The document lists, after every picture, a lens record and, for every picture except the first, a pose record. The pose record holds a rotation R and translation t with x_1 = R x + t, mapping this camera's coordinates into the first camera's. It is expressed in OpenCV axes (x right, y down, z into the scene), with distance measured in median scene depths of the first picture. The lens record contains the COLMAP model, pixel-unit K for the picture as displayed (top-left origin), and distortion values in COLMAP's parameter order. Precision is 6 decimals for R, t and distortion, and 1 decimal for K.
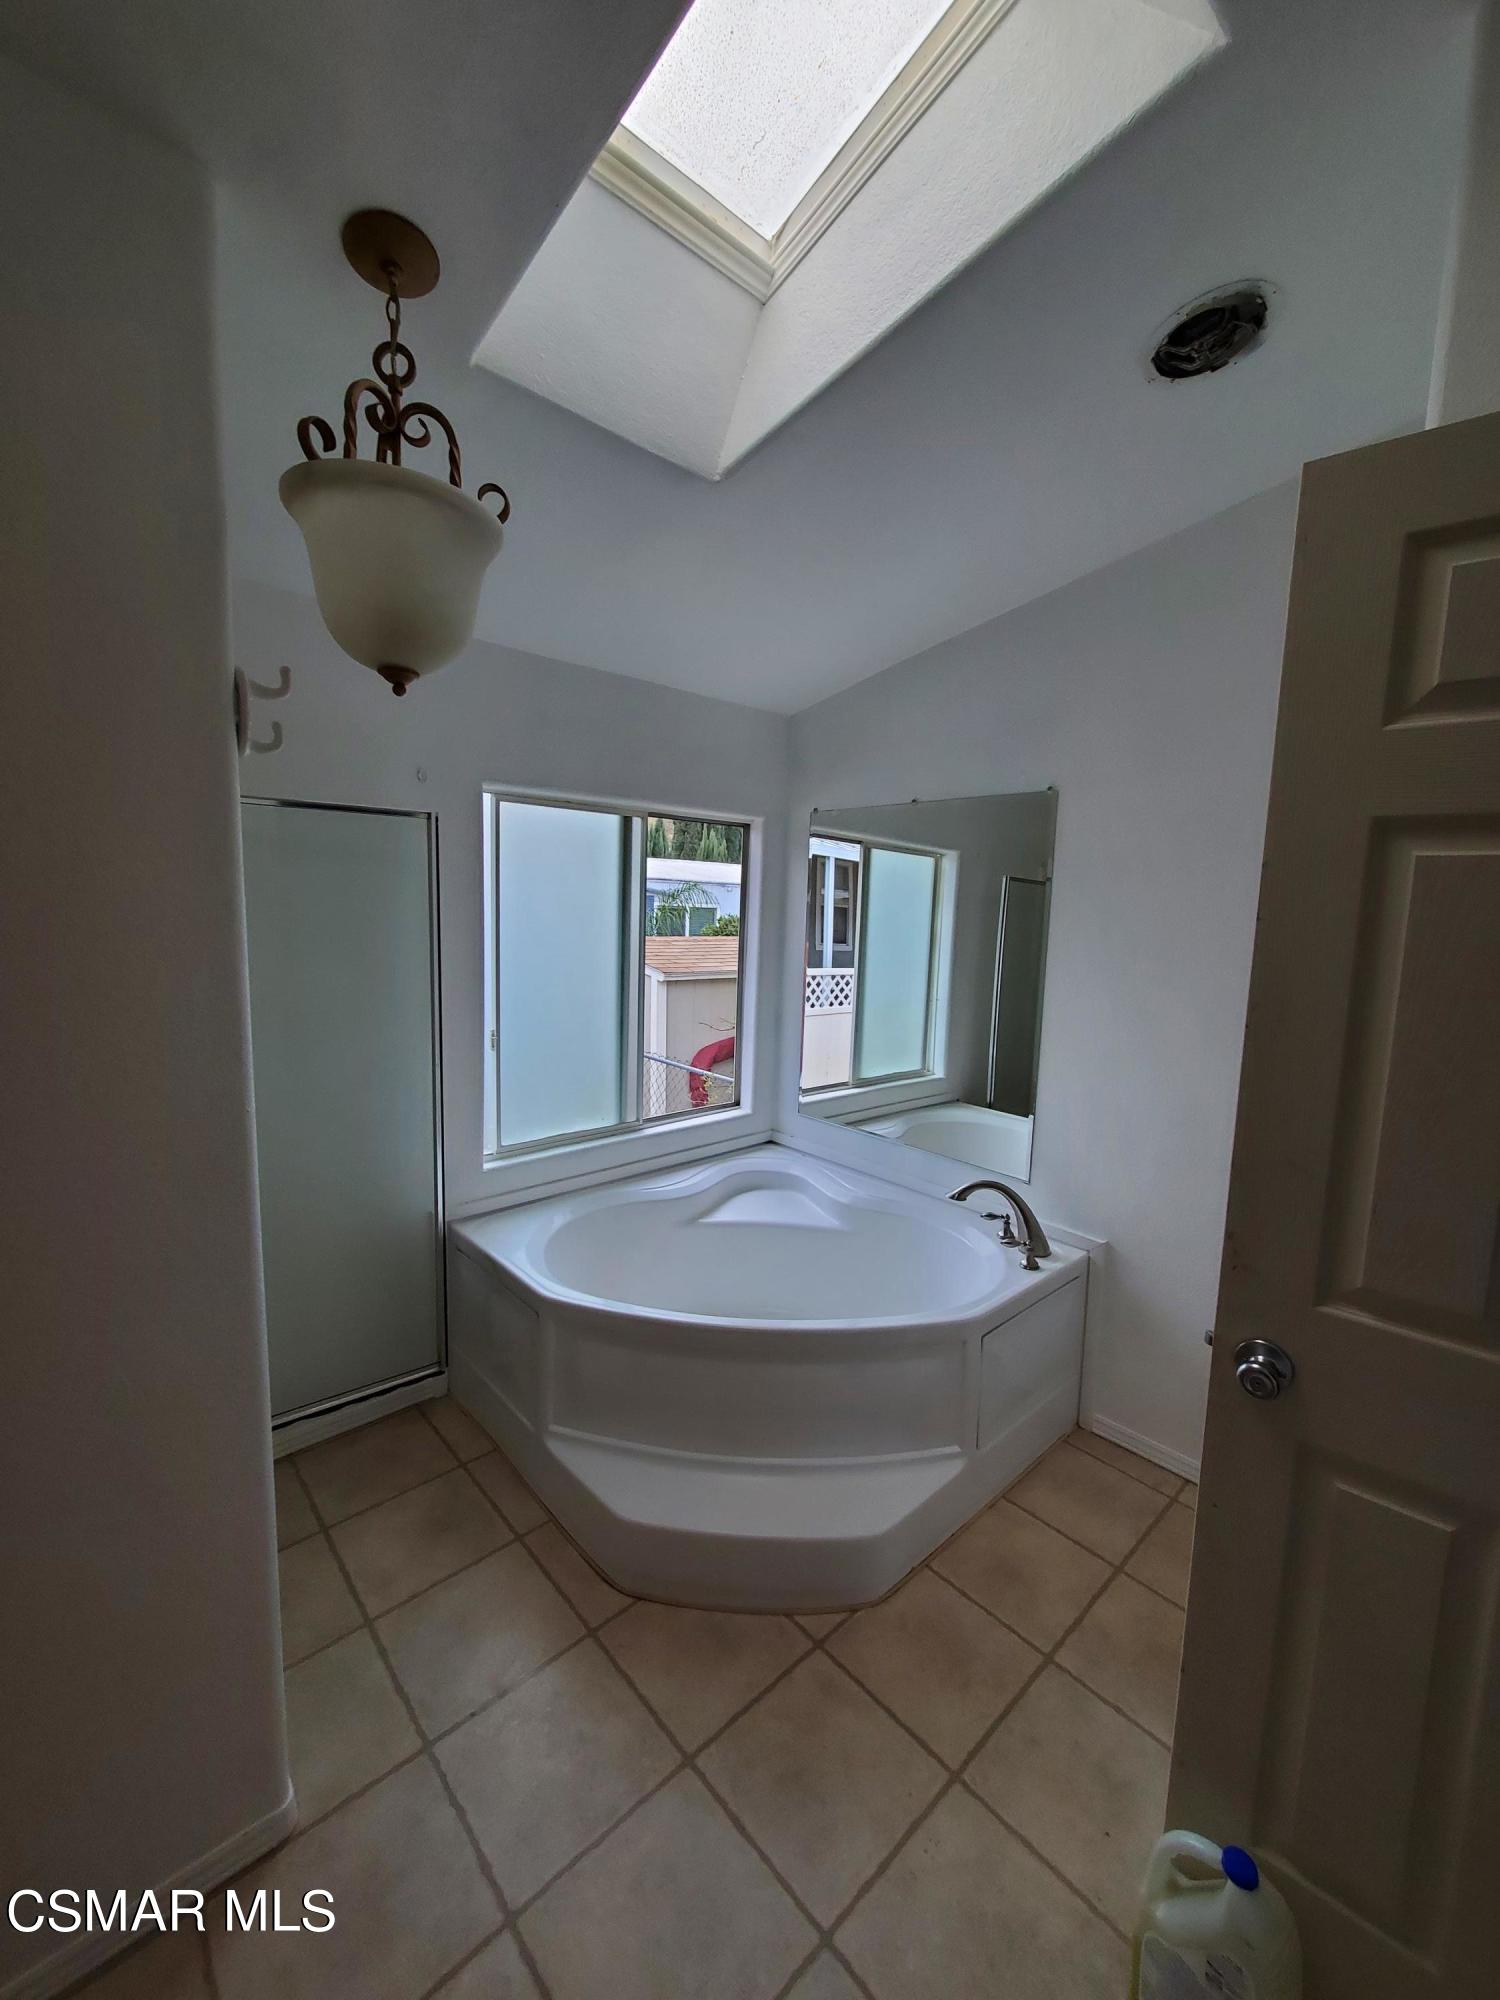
lens RADIAL K [[798.2, 0, 750.0], [0, 798.2, 1000.0], [0, 0, 1]] dist [-0.000143, -0.000150]
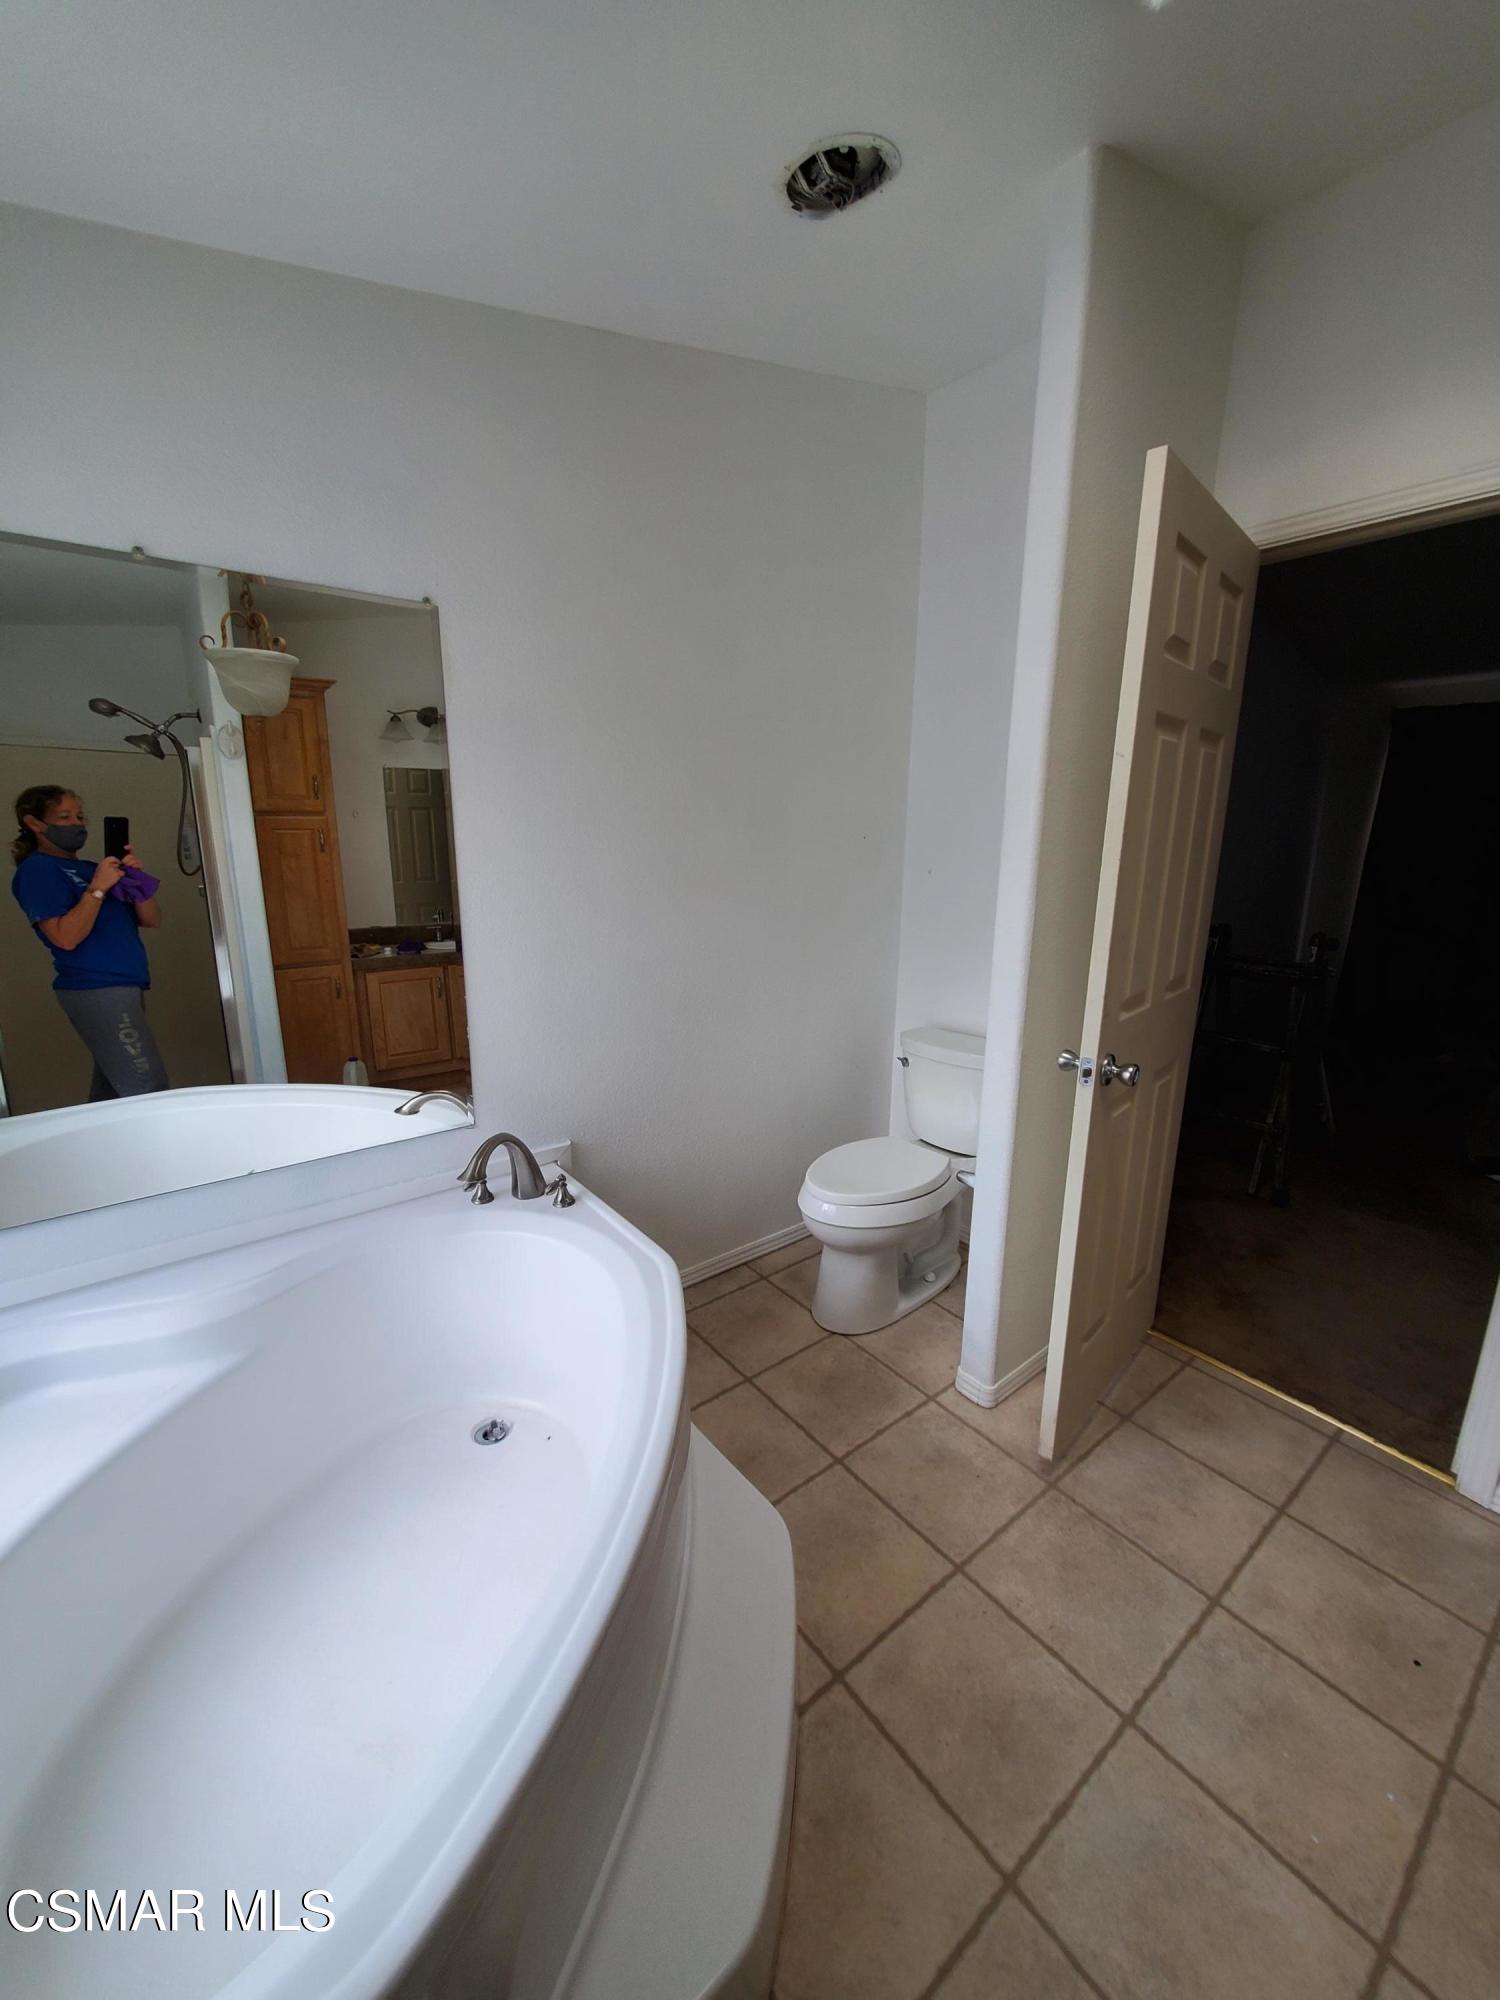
lens RADIAL K [[791.8, 0, 750.0], [0, 791.8, 1000.0], [0, 0, 1]] dist [0.000352, -0.000177]
pose [[0.072838, -0.251447, 0.965126, -0.556918], [0.118604, 0.963014, 0.241946, -0.080108], [-0.990267, 0.096845, 0.099966, 0.975815]]
